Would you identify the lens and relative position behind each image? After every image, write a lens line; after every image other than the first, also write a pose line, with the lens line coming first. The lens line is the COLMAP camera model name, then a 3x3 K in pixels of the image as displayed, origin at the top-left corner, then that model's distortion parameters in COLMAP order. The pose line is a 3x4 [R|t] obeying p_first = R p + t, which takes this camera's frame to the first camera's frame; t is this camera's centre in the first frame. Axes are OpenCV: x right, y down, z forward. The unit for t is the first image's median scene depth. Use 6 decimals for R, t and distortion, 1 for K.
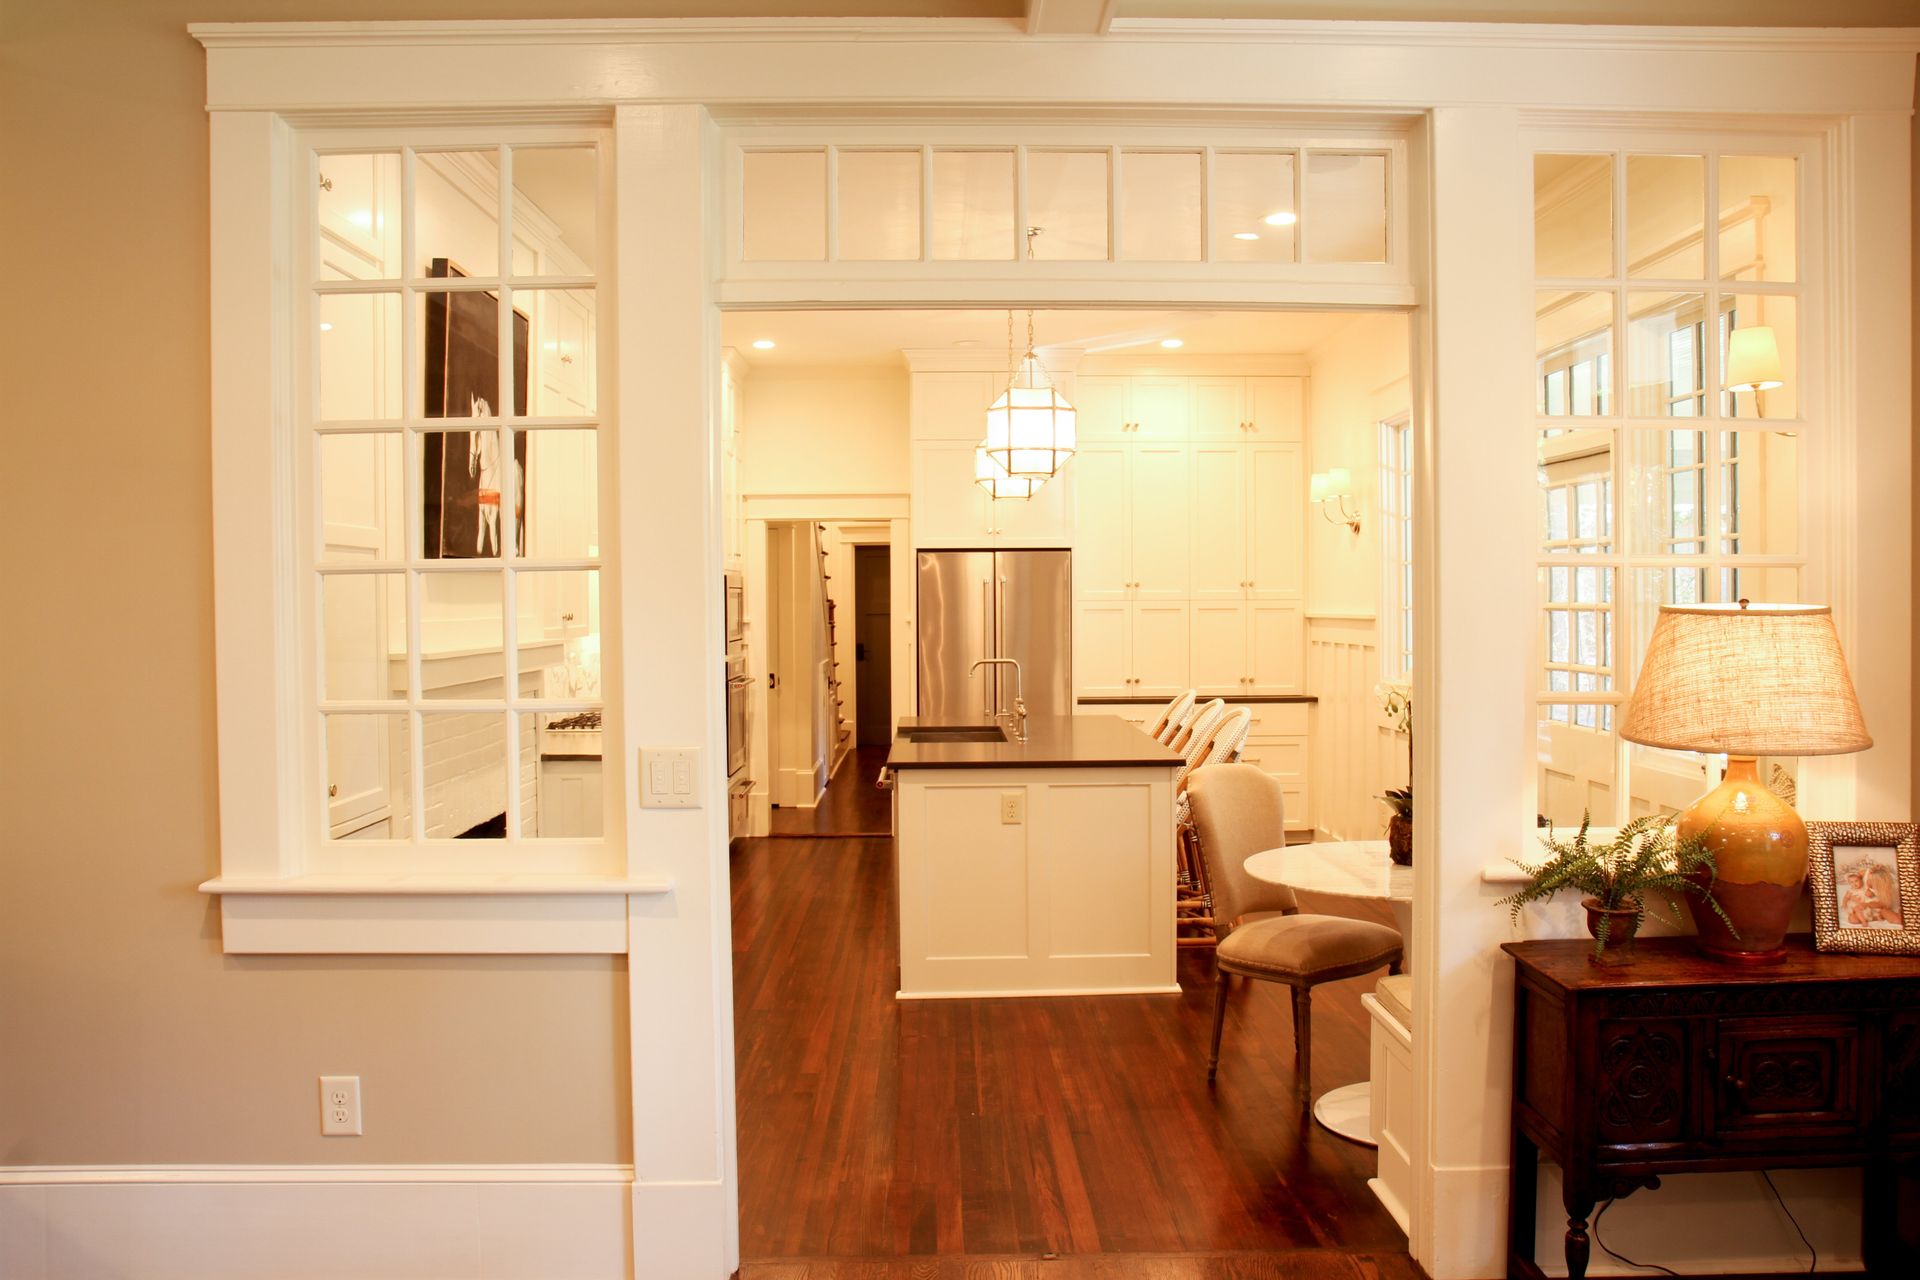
lens RADIAL K [[1495.8, 0, 960.0], [0, 1495.8, 640.0], [0, 0, 1]] dist [-0.082330, 0.004664]
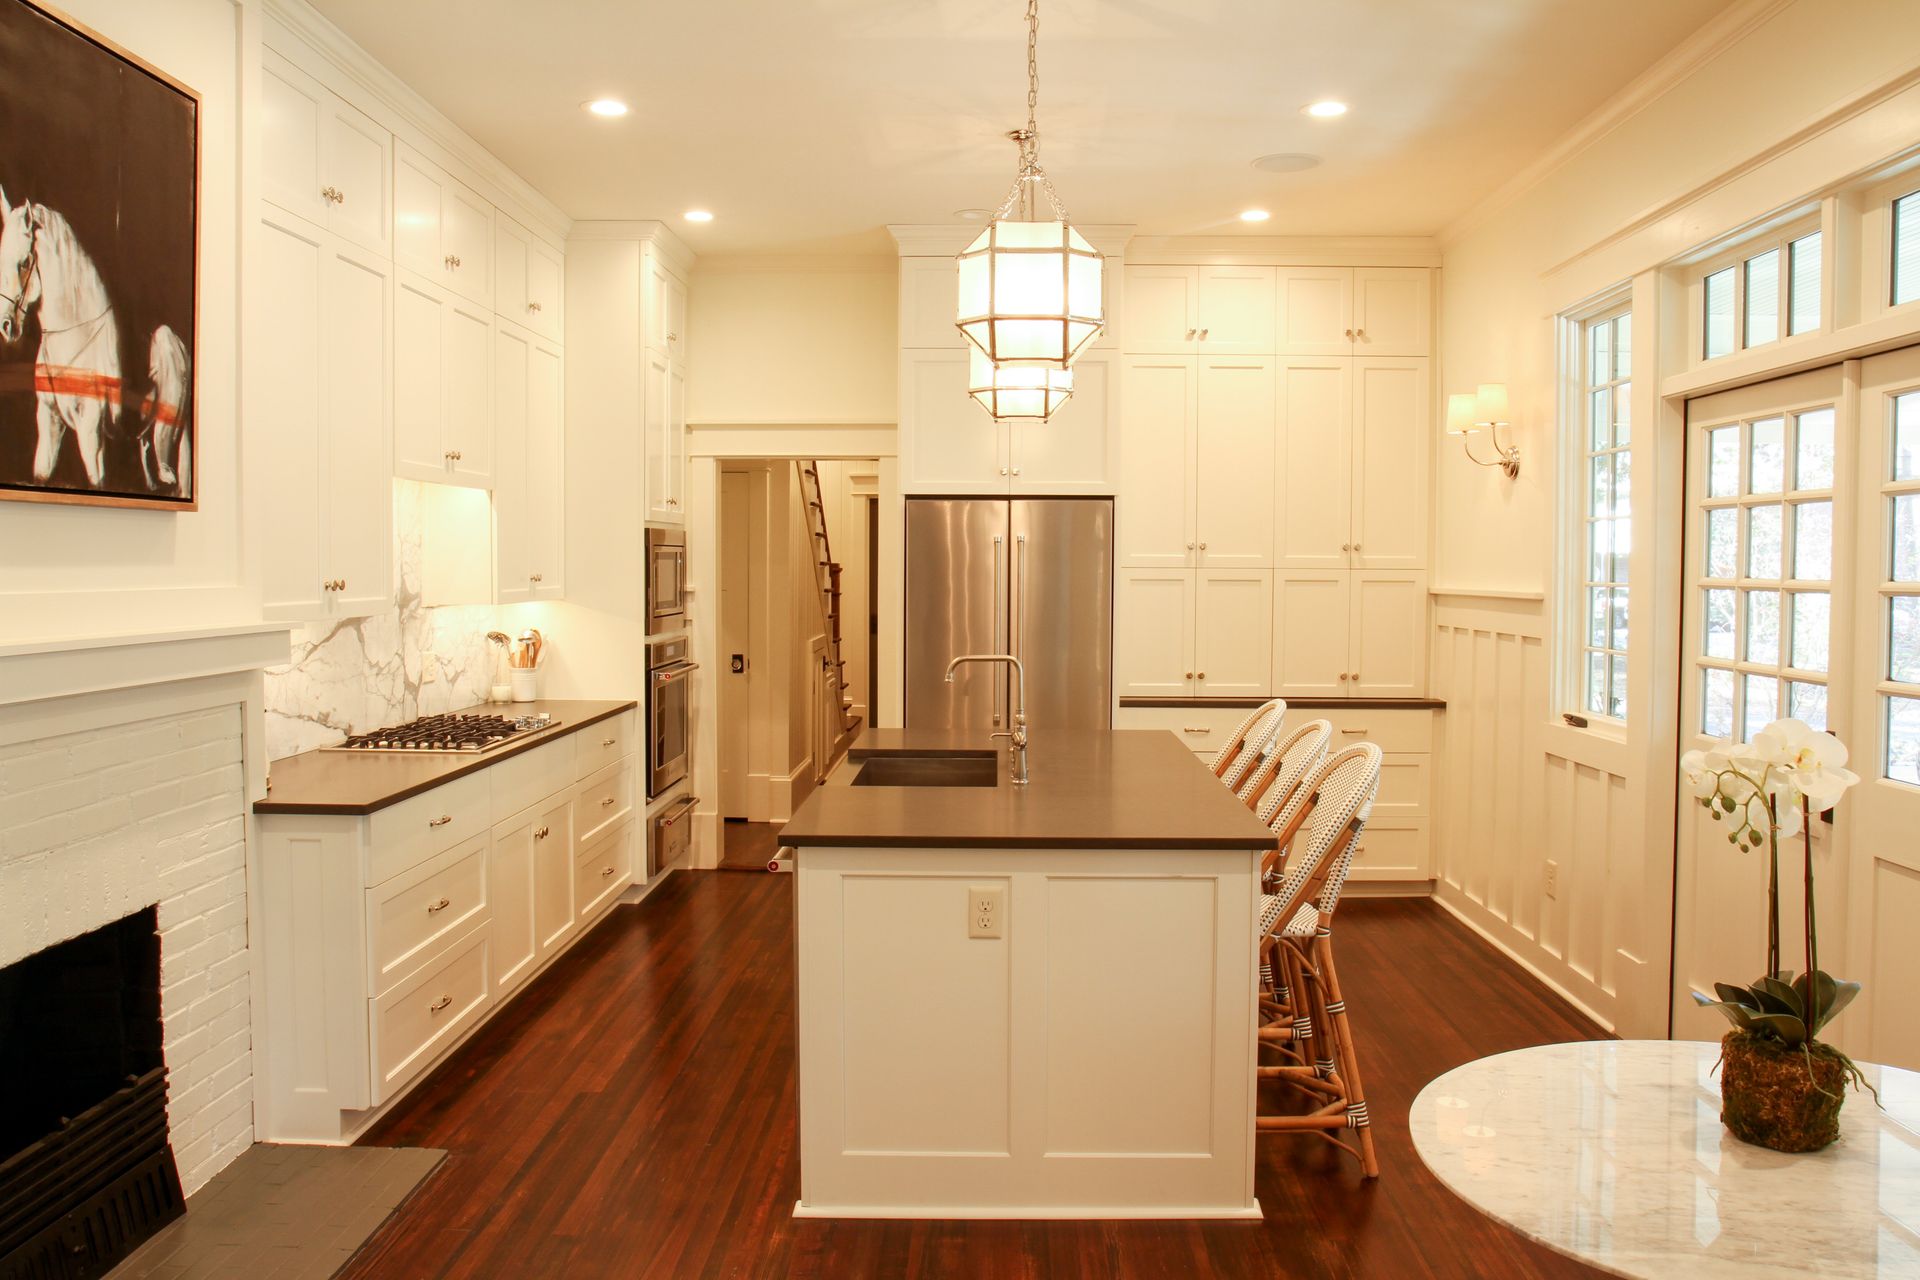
lens RADIAL K [[1495.8, 0, 960.0], [0, 1495.8, 640.0], [0, 0, 1]] dist [-0.082330, 0.004664]
pose [[0.998945, 0.012801, -0.044101, 0.032899], [-0.011703, 0.999617, 0.025075, -0.008268], [0.044405, -0.024533, 0.998712, 0.265912]]
